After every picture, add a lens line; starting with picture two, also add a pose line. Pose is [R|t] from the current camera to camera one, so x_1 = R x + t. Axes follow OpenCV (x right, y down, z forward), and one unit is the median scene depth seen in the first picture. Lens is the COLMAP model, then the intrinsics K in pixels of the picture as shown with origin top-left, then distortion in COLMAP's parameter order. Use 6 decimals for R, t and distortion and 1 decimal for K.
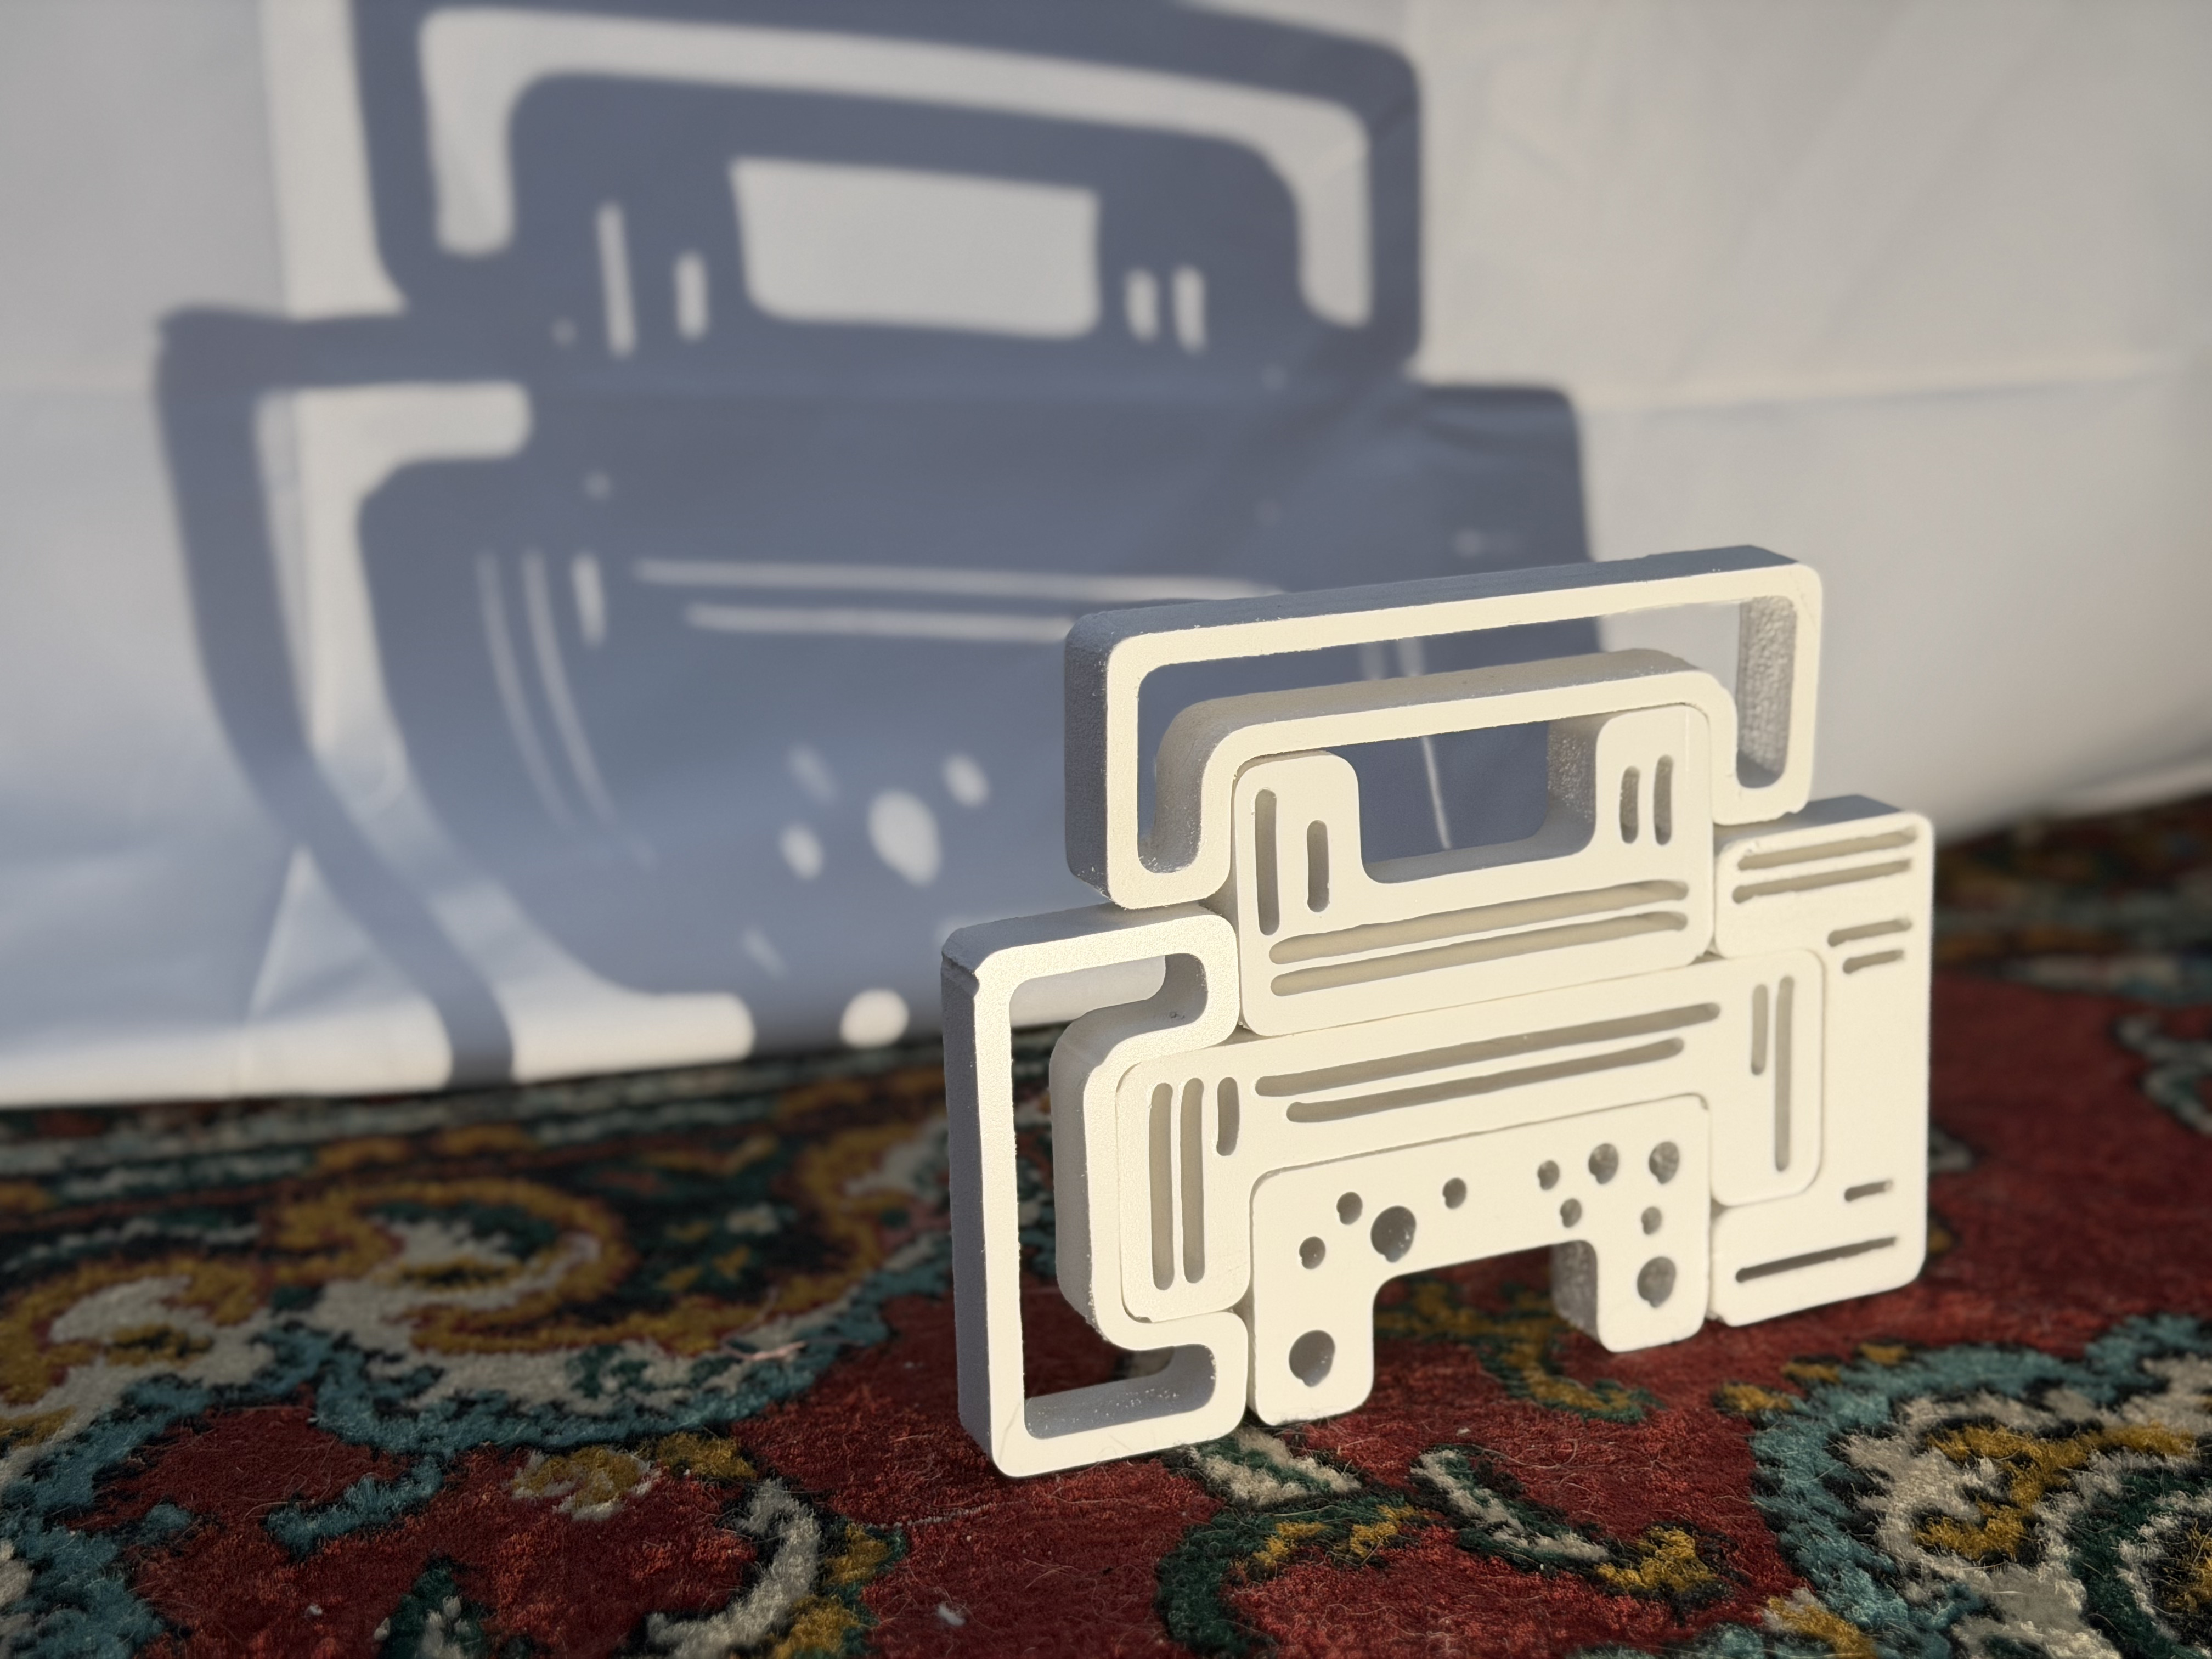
lens RADIAL K [[3235.3, 0, 1106.0], [0, 3235.3, 829.5], [0, 0, 1]] dist [0.179873, -0.447434]
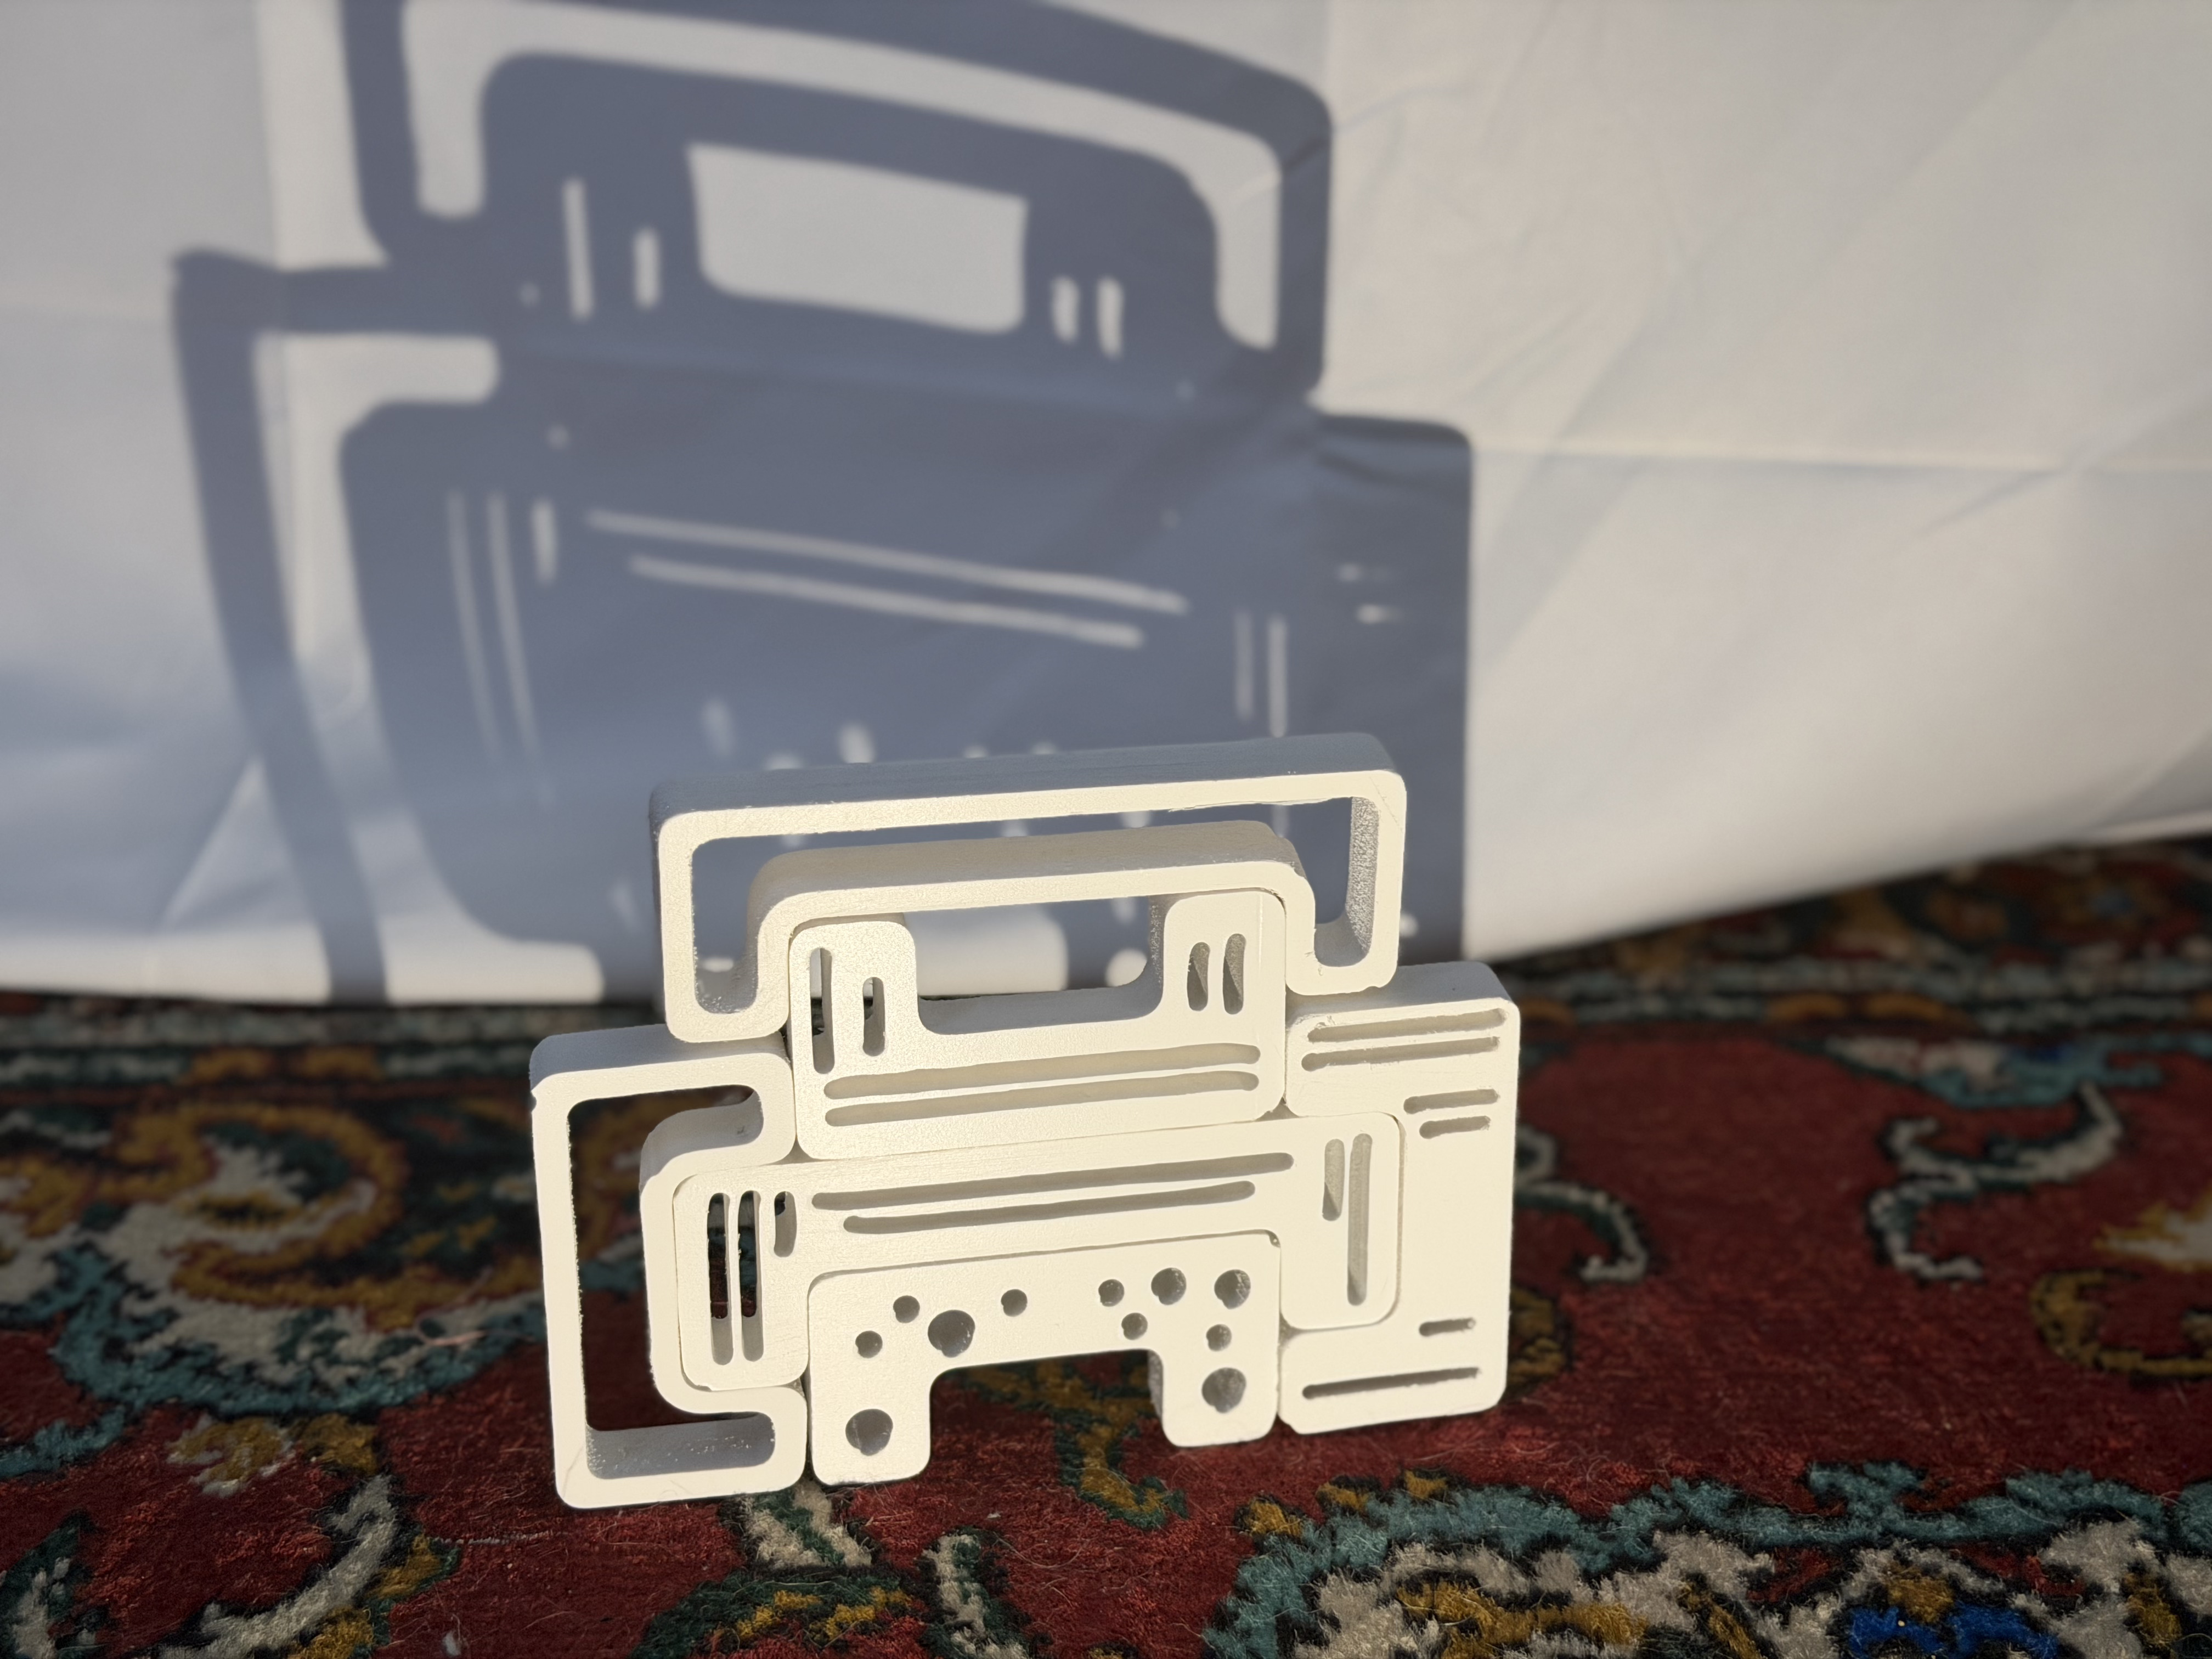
lens RADIAL K [[3235.3, 0, 1106.0], [0, 3235.3, 829.5], [0, 0, 1]] dist [0.179873, -0.447434]
pose [[0.974975, 0.113247, -0.191307, 0.319159], [-0.084625, 0.984800, 0.151684, -0.207144], [0.205577, -0.131699, 0.969739, -0.031937]]
